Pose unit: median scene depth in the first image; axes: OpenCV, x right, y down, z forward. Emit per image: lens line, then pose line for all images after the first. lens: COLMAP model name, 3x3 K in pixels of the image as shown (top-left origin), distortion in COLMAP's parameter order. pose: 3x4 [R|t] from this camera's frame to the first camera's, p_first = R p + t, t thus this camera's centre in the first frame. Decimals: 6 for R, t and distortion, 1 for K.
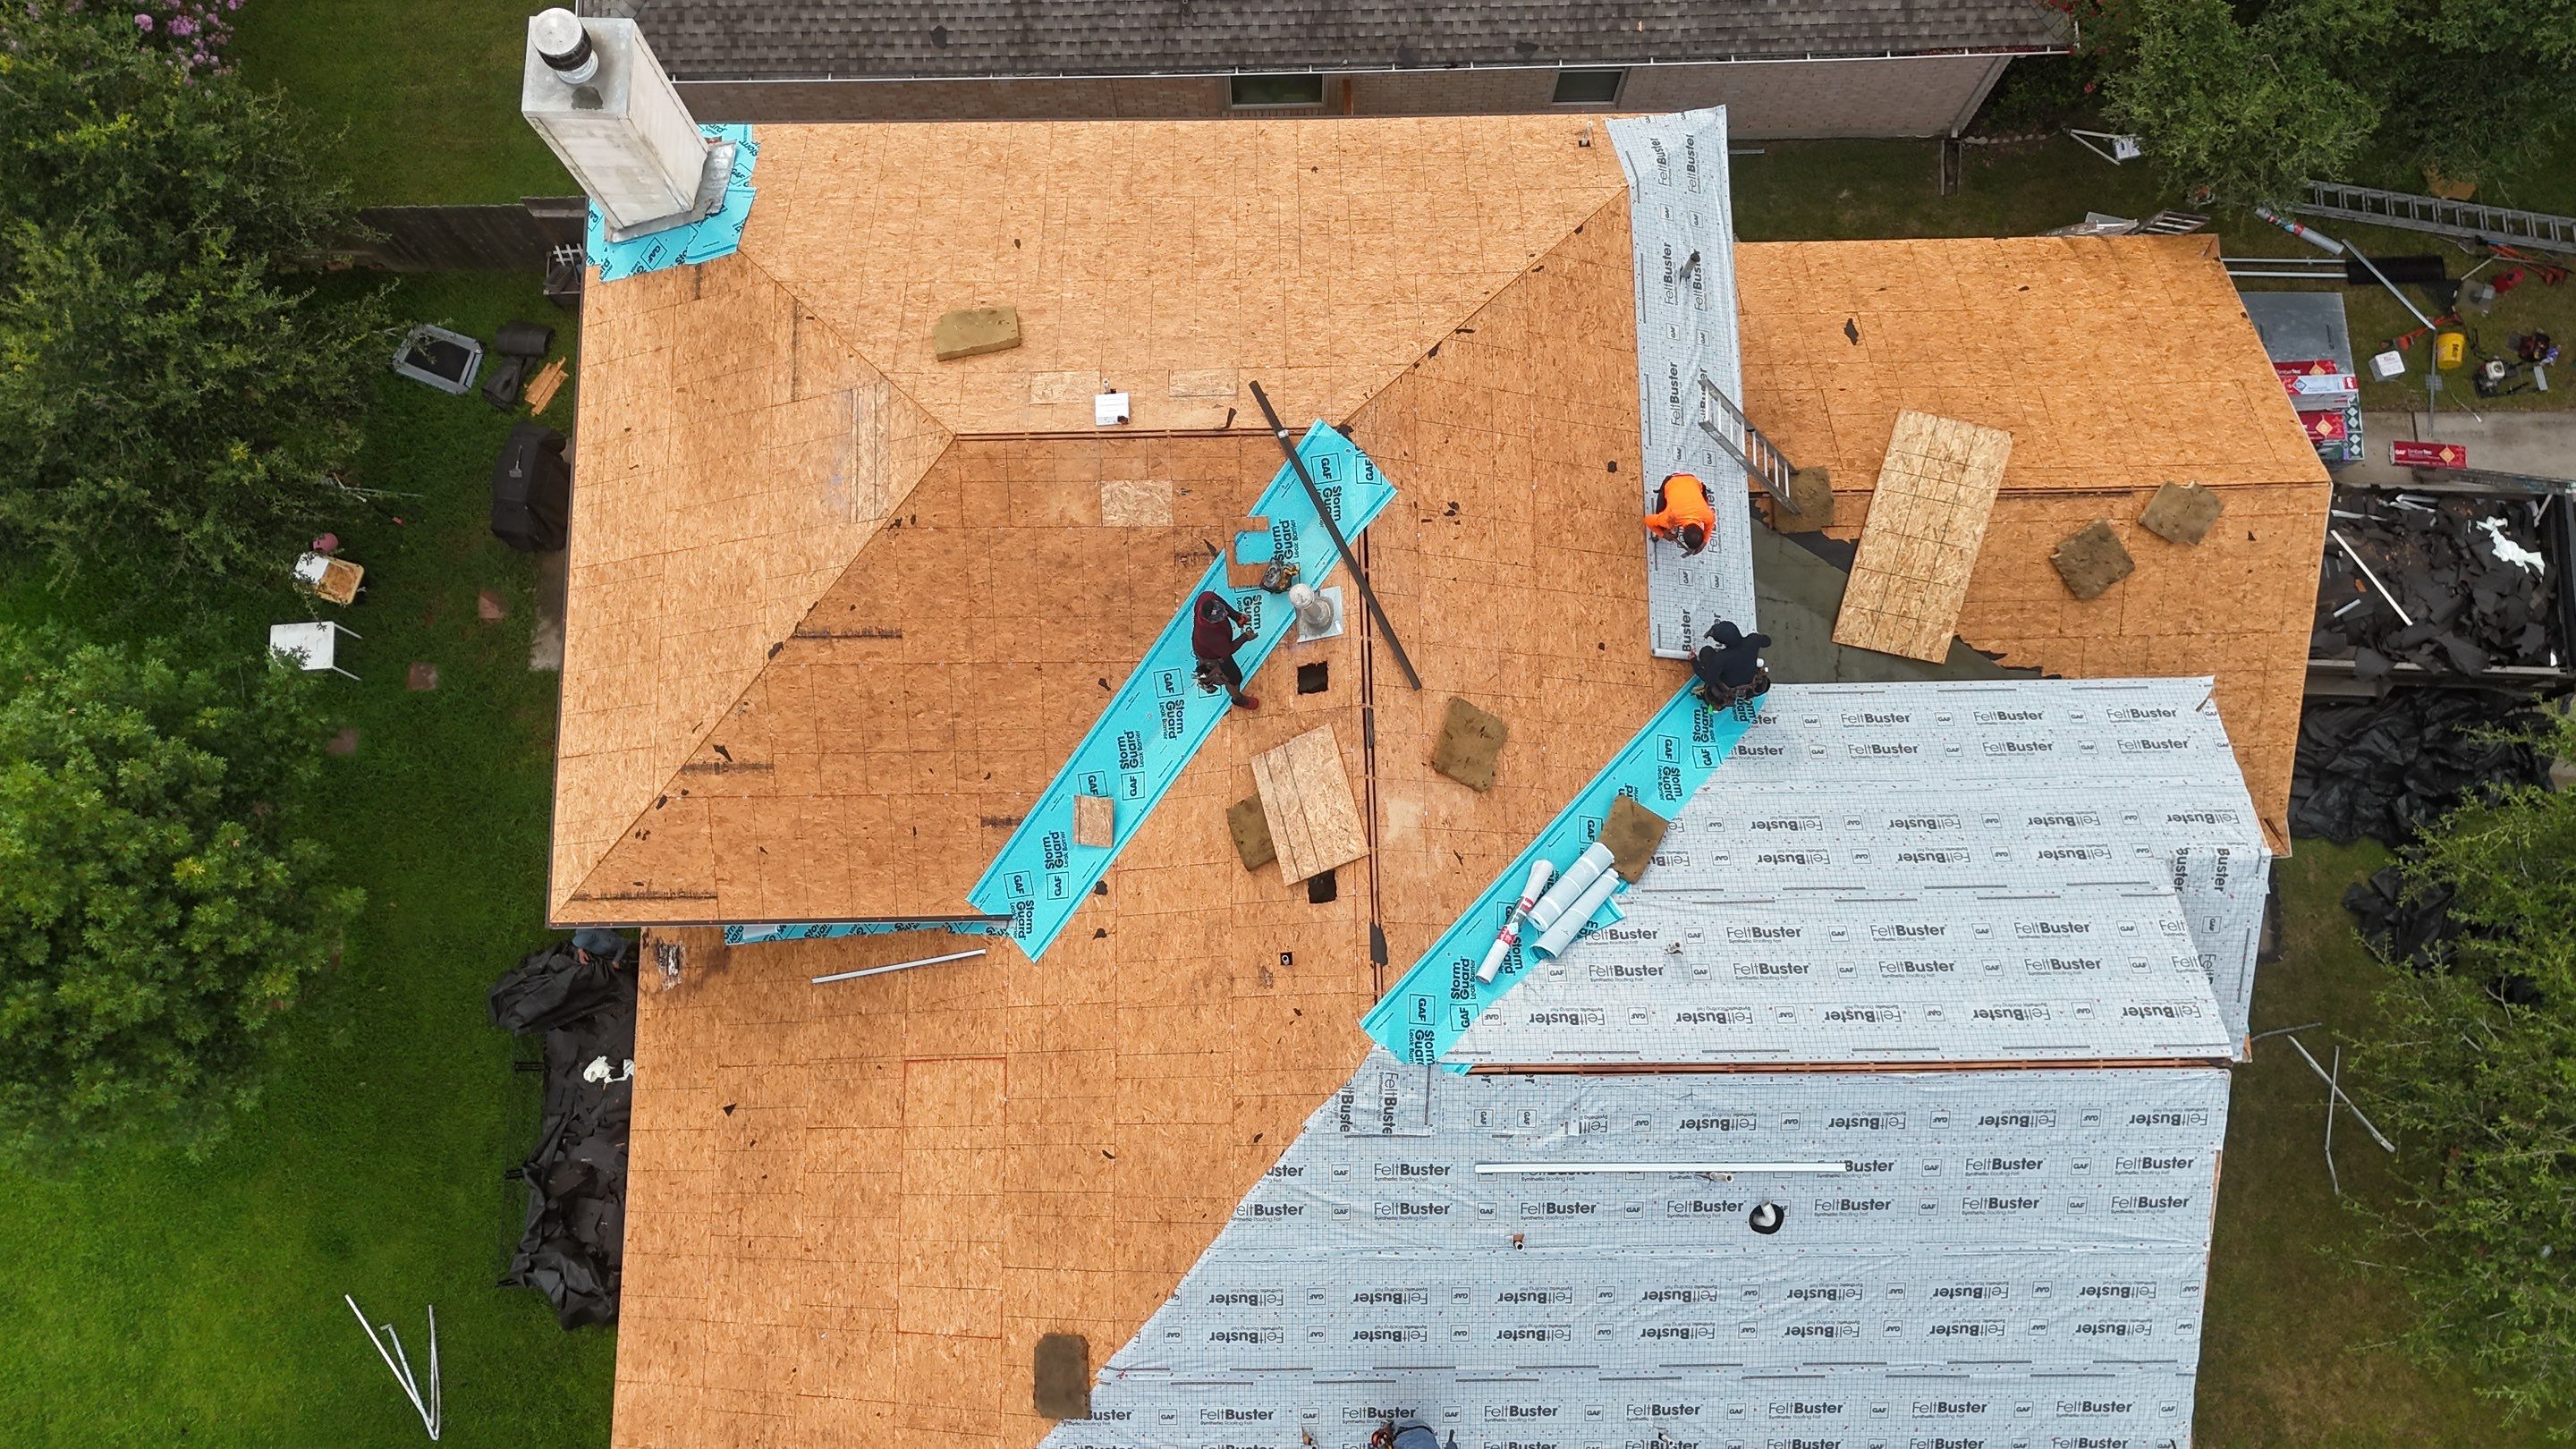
lens RADIAL K [[1892.7, 0, 1295.9], [0, 1892.7, 726.6], [0, 0, 1]] dist [0.077986, -0.074404]
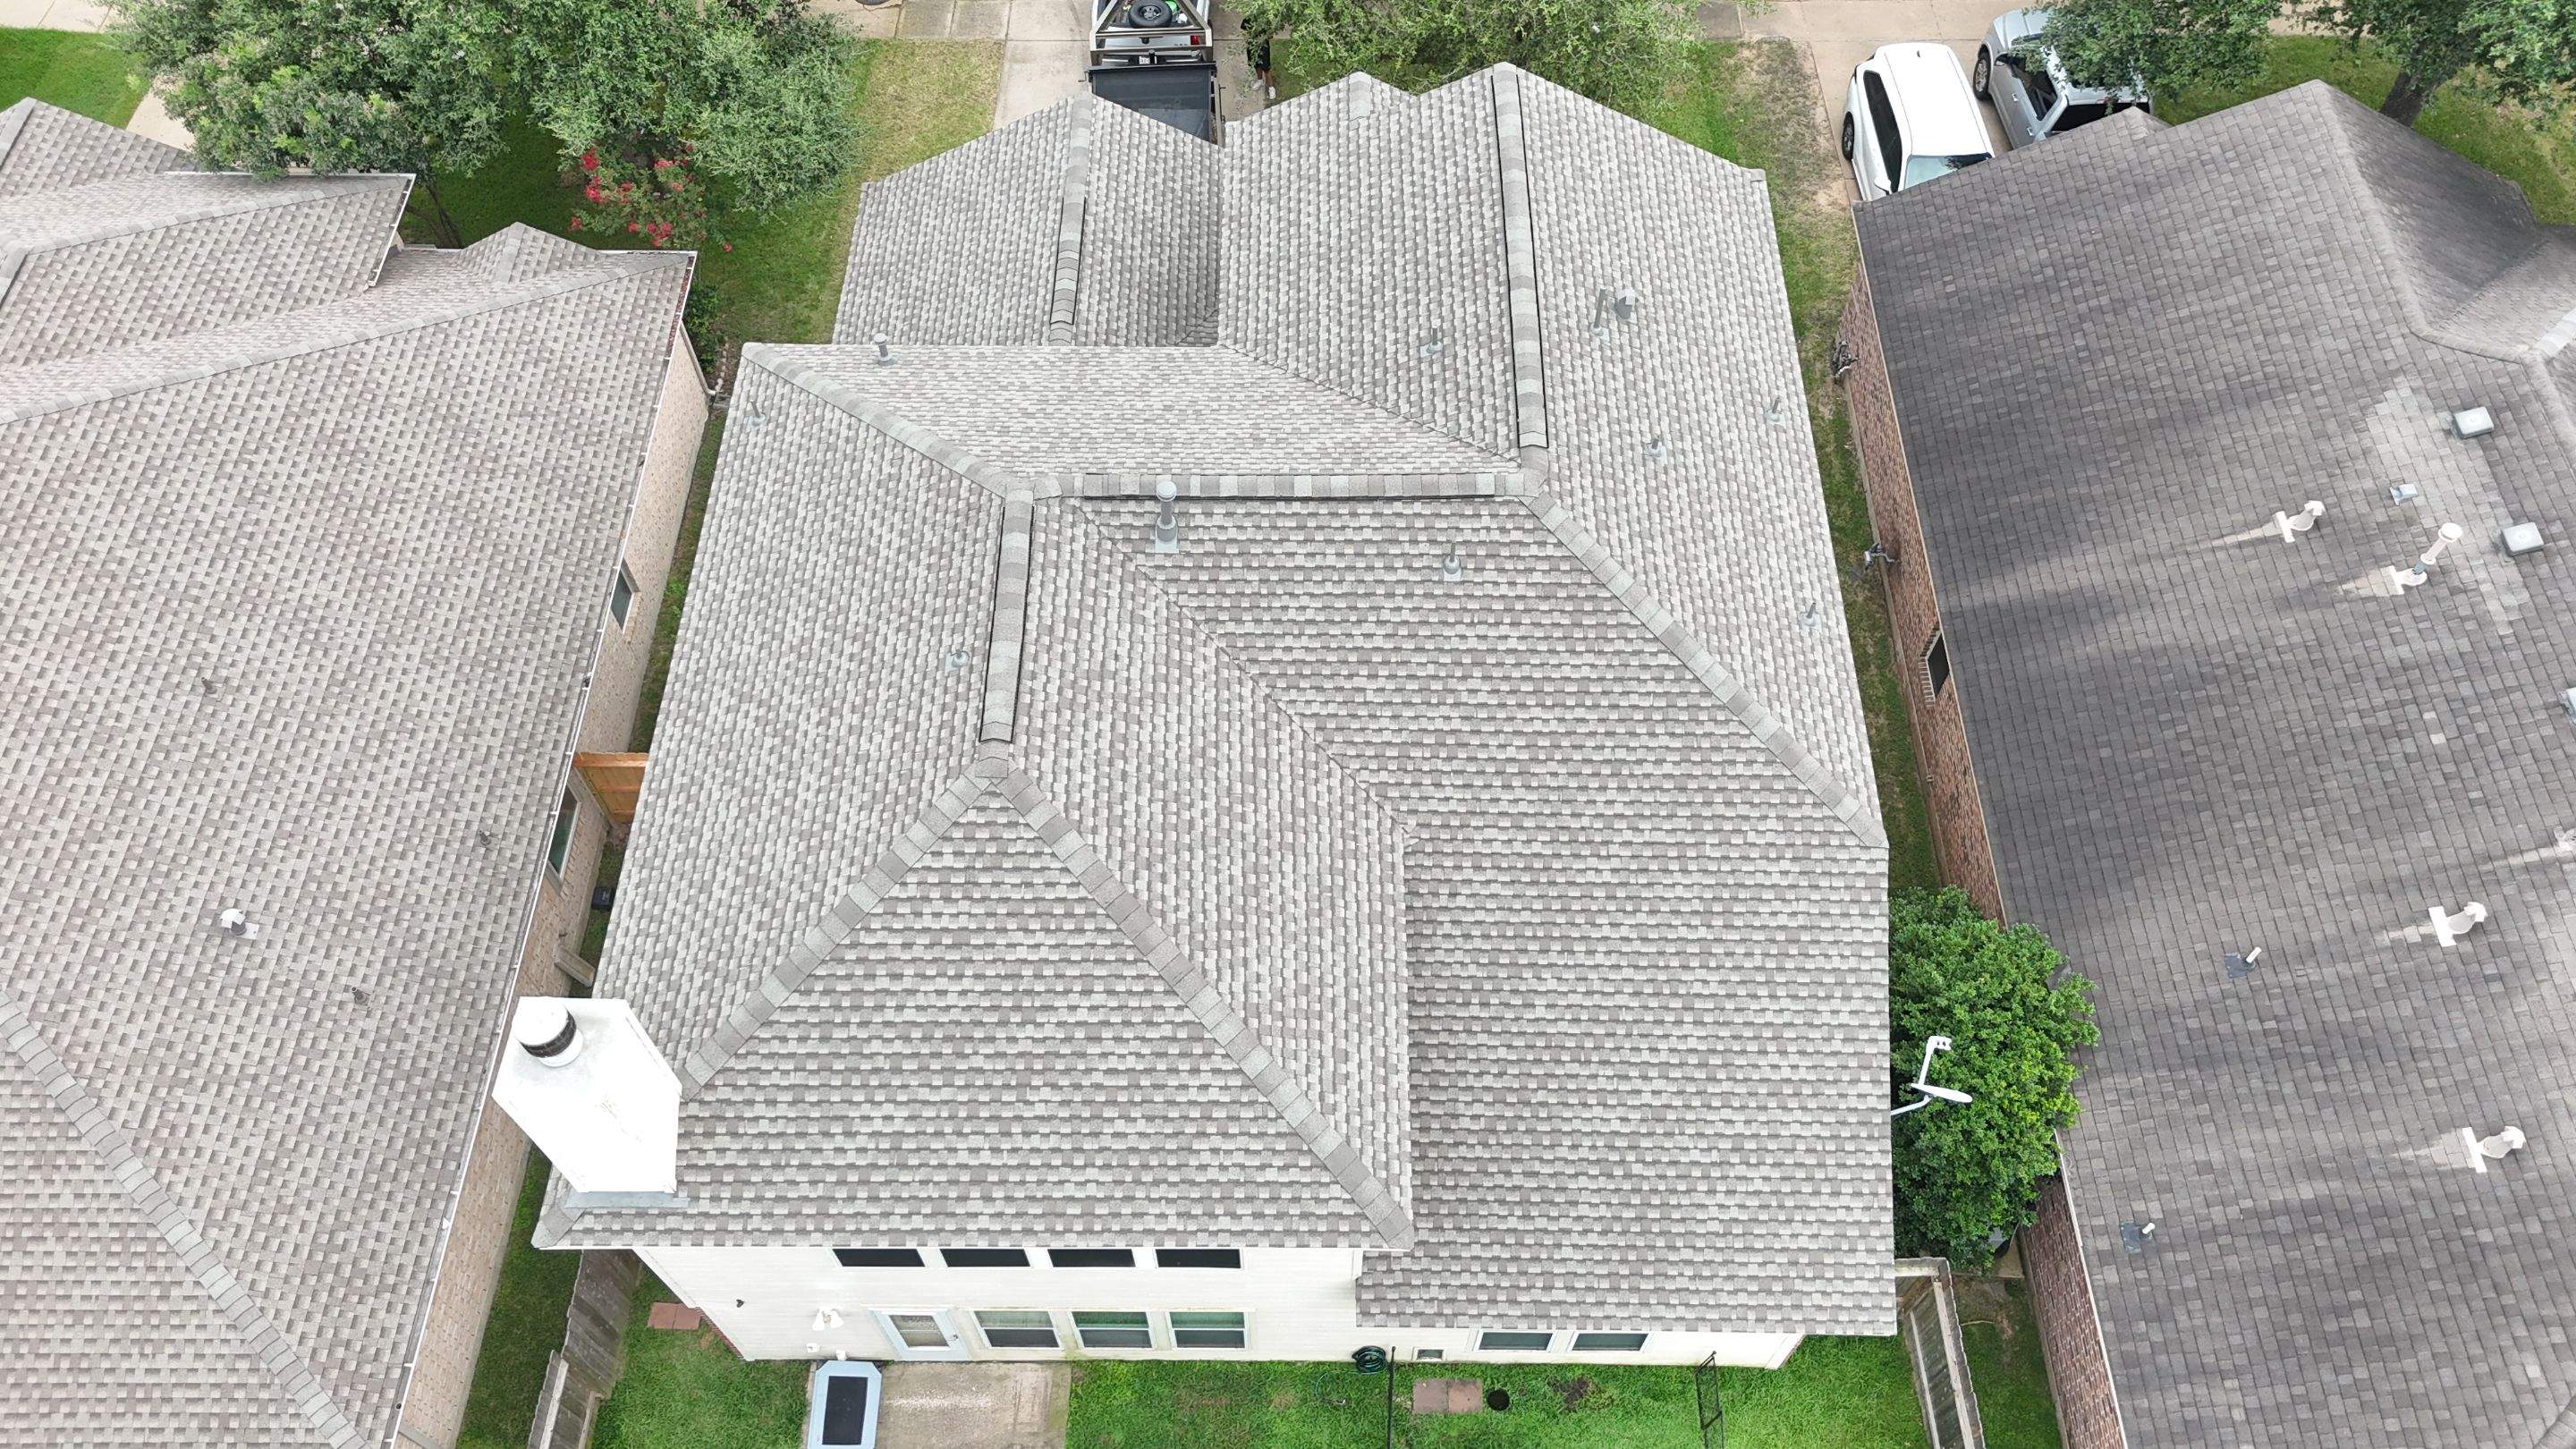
lens RADIAL K [[1888.7, 0, 1290.1], [0, 1888.7, 734.0], [0, 0, 1]] dist [0.087857, -0.084839]
pose [[0.024970, -0.835475, 0.548960, -0.731645], [0.981668, 0.124286, 0.144503, -0.137015], [-0.188957, 0.535289, 0.823263, 0.052150]]
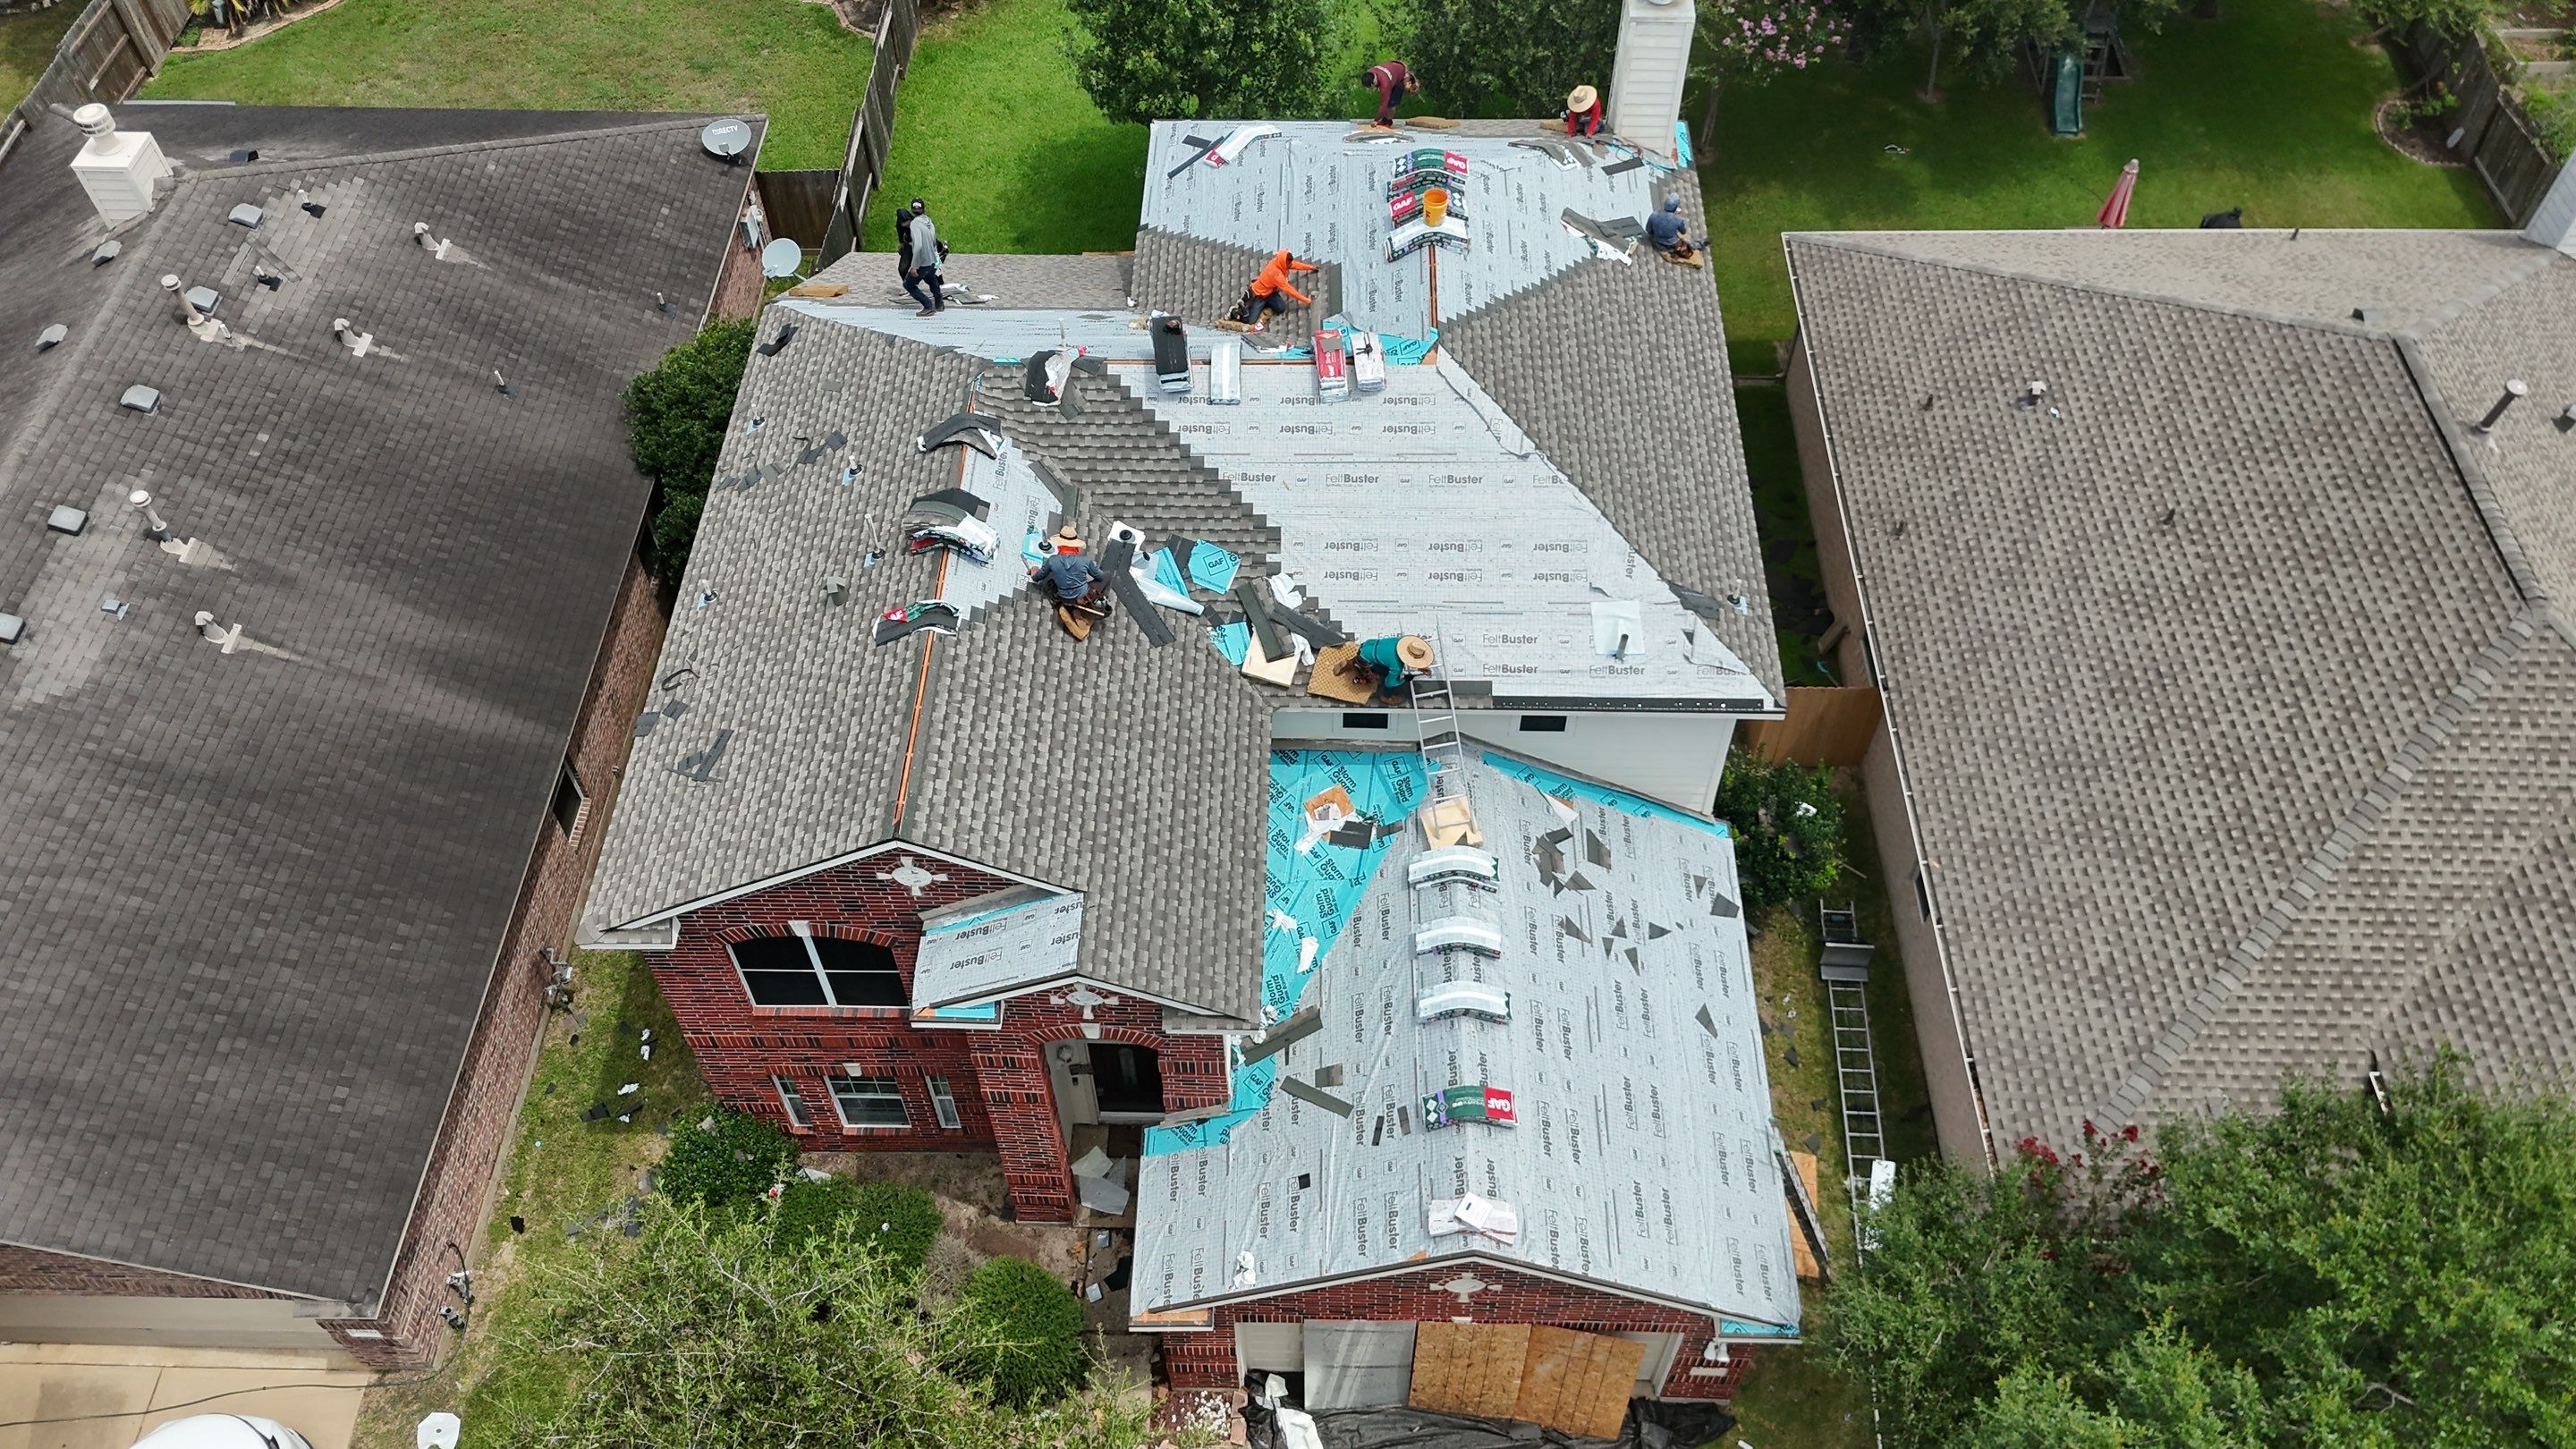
lens RADIAL K [[1892.7, 0, 1287.5], [0, 1892.7, 726.6], [0, 0, 1]] dist [0.077986, -0.074404]
pose [[-0.038820, 0.788797, -0.613427, 1.039244], [-0.978850, 0.093381, 0.182023, -0.263354], [0.200862, 0.607519, 0.768489, 0.083099]]
